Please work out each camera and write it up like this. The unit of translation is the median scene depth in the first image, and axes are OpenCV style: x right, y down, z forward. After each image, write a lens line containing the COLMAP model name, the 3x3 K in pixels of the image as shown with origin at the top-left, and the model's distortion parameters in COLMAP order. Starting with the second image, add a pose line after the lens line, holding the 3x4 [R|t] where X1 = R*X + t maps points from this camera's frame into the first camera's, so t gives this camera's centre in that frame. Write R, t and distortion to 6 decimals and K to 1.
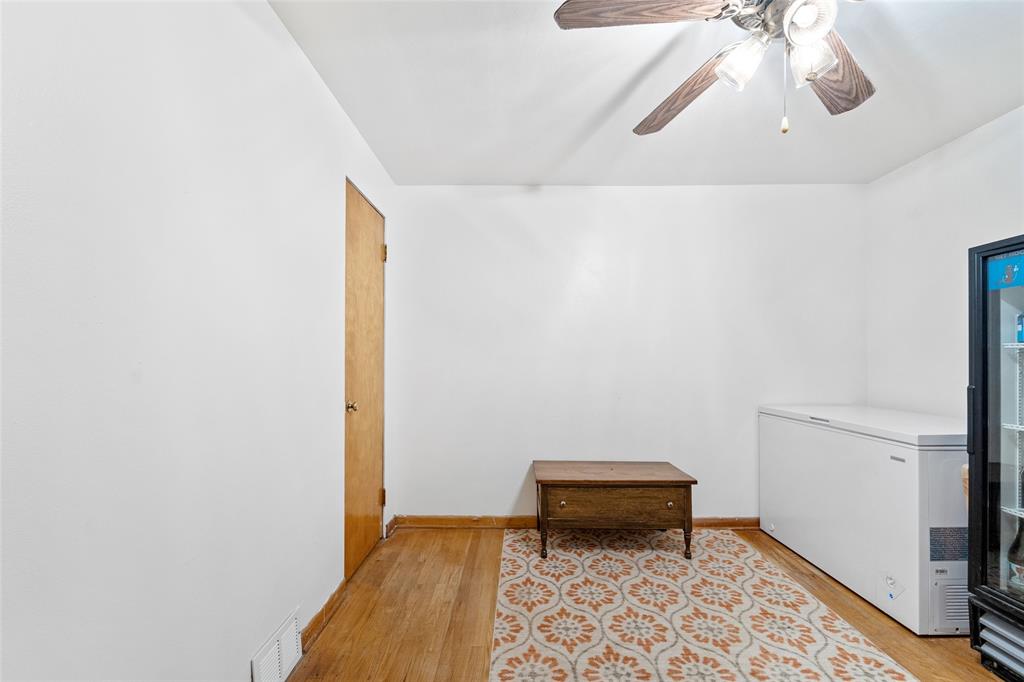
lens RADIAL K [[416.9, 0, 508.6], [0, 416.9, 359.3], [0, 0, 1]] dist [0.003746, -0.001533]
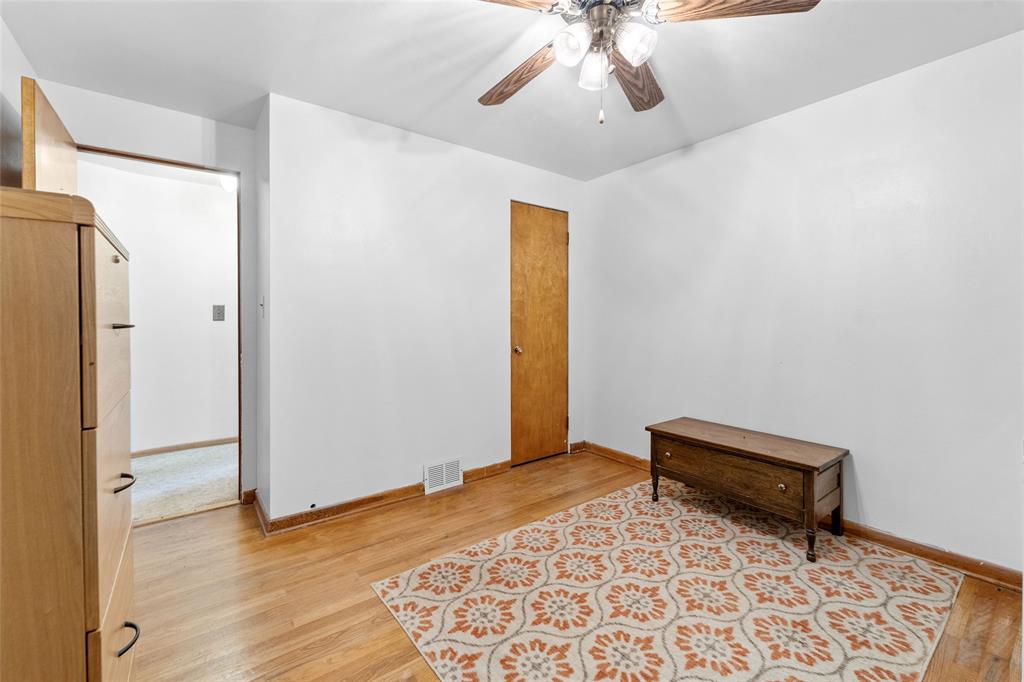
lens RADIAL K [[416.9, 0, 503.9], [0, 416.9, 321.7], [0, 0, 1]] dist [0.003746, -0.001533]
pose [[0.612785, -0.000731, -0.790250, 0.800933], [0.004092, 0.999989, 0.002248, 0.007839], [0.790239, -0.004611, 0.612781, 0.034004]]
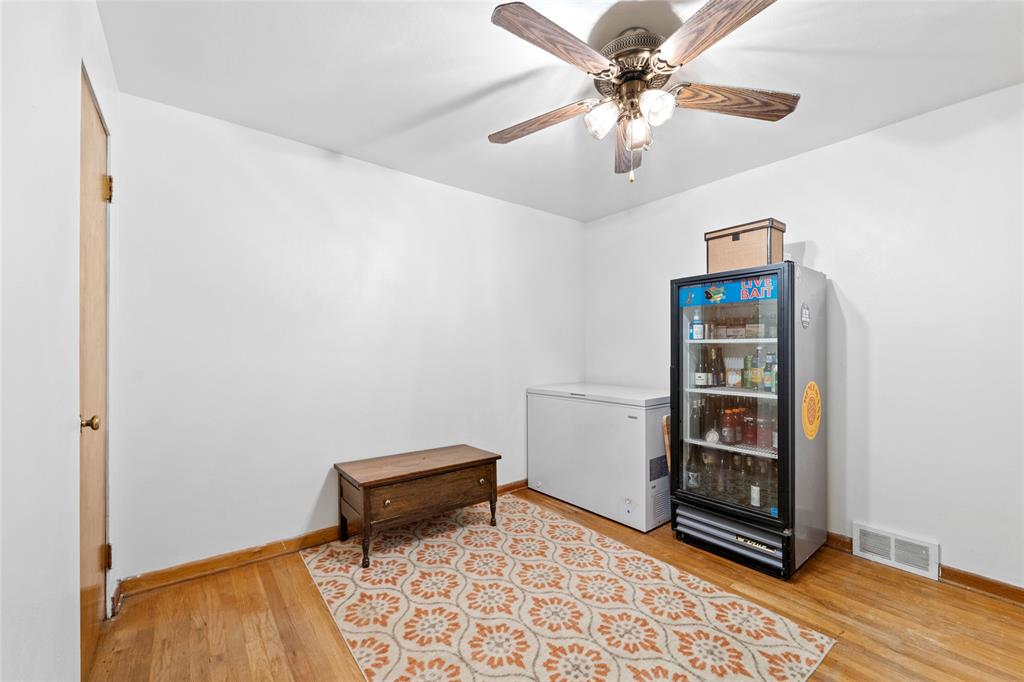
lens RADIAL K [[416.9, 0, 506.0], [0, 416.9, 350.0], [0, 0, 1]] dist [0.003746, -0.001533]
pose [[0.780374, 0.000049, 0.625313, -0.282216], [-0.000583, 1.000000, 0.000649, 0.001176], [-0.625313, -0.000871, 0.780374, 0.112009]]
